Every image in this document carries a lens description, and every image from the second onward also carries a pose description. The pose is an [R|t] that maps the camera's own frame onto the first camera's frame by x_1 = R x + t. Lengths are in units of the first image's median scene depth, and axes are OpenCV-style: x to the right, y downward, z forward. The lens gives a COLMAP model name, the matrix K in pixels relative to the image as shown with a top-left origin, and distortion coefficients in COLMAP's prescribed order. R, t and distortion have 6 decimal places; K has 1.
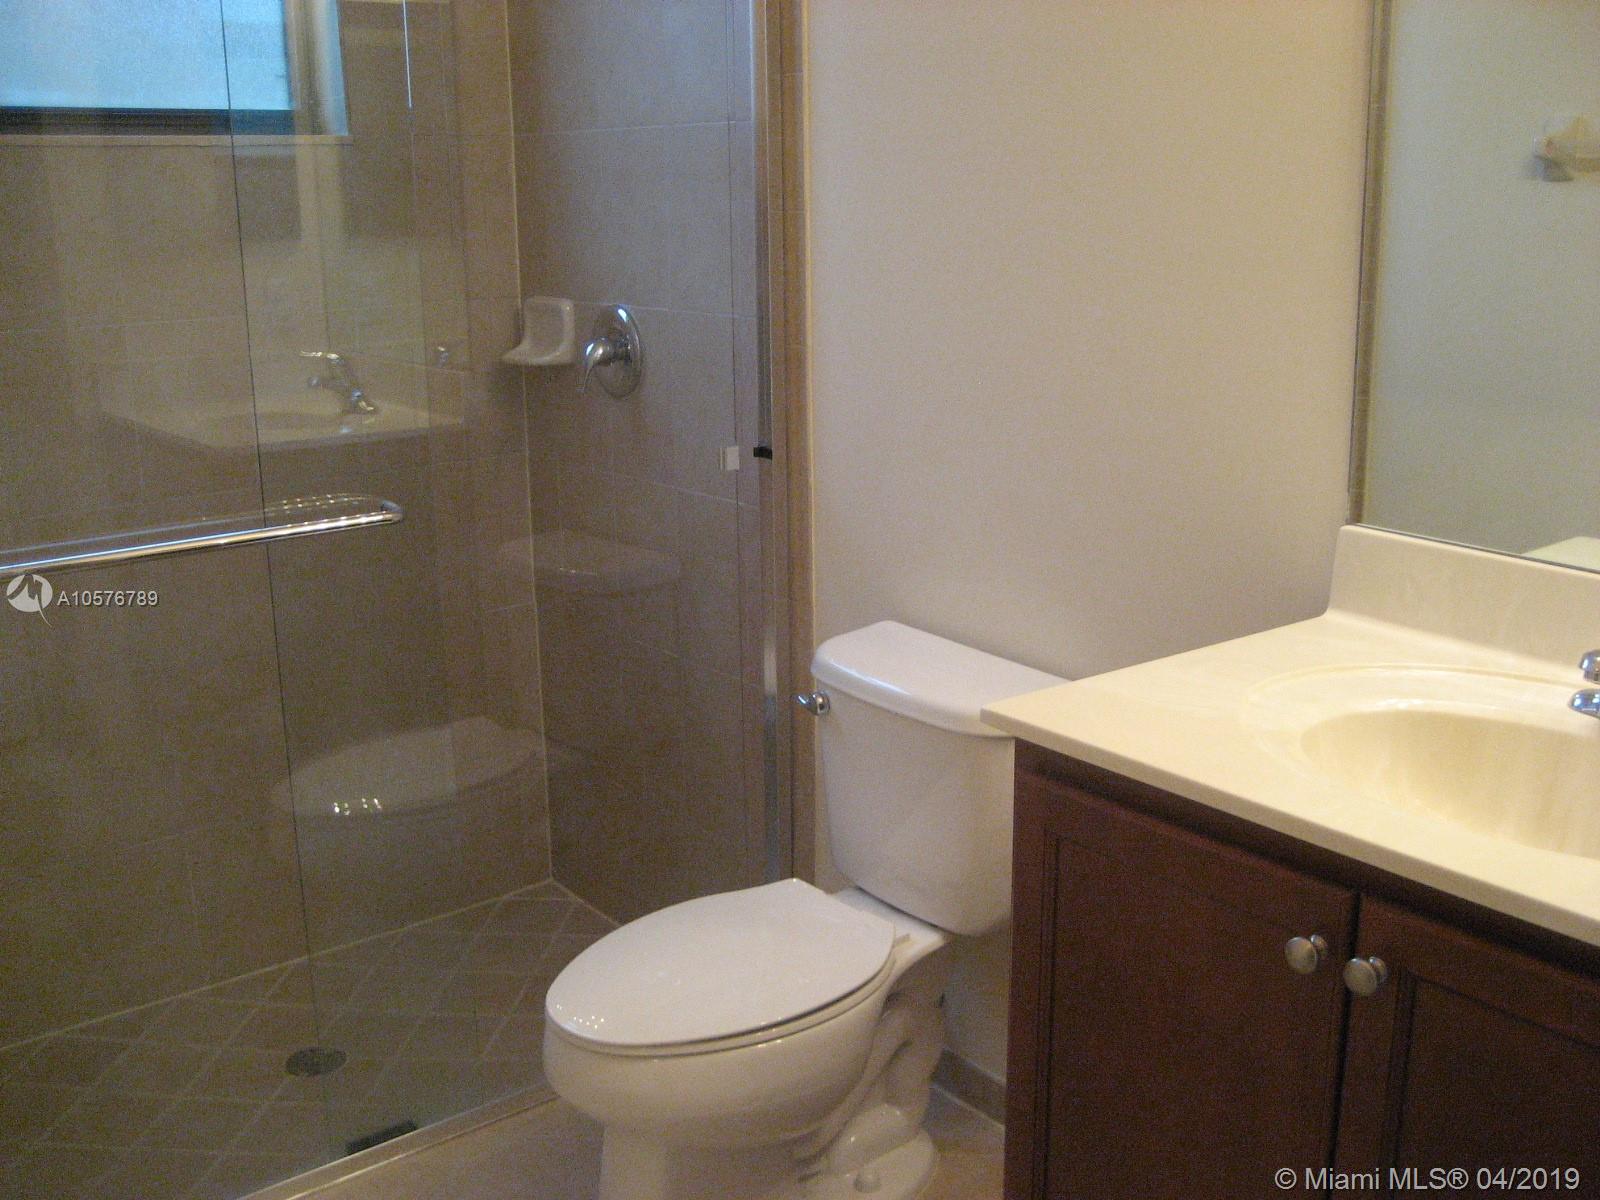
lens RADIAL K [[1620.0, 0, 808.1], [0, 1620.0, 602.8], [0, 0, 1]] dist [-0.090005, 0.000000]
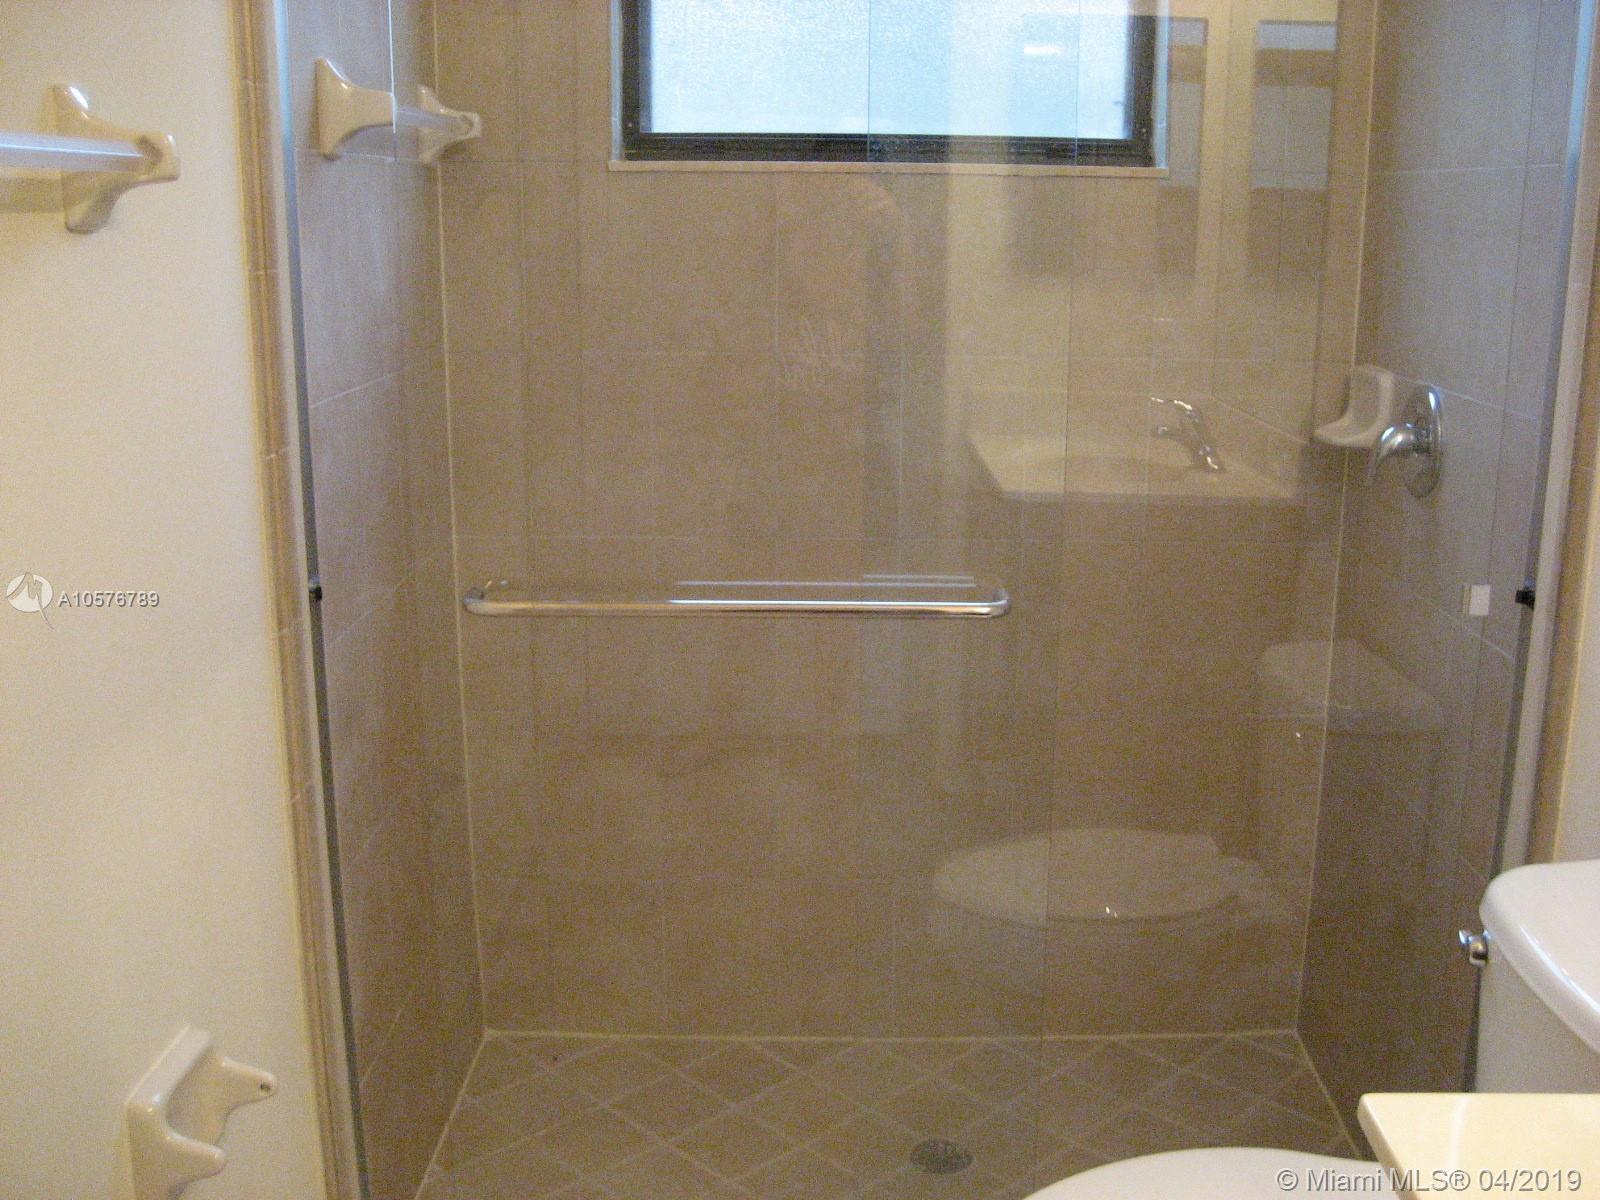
lens RADIAL K [[1620.0, 0, 796.9], [0, 1620.0, 595.1], [0, 0, 1]] dist [-0.090005, 0.000000]
pose [[0.794443, 0.161652, -0.585430, 0.111128], [-0.175936, 0.983851, 0.032916, -0.048039], [0.581297, 0.076848, 0.810054, 0.161472]]
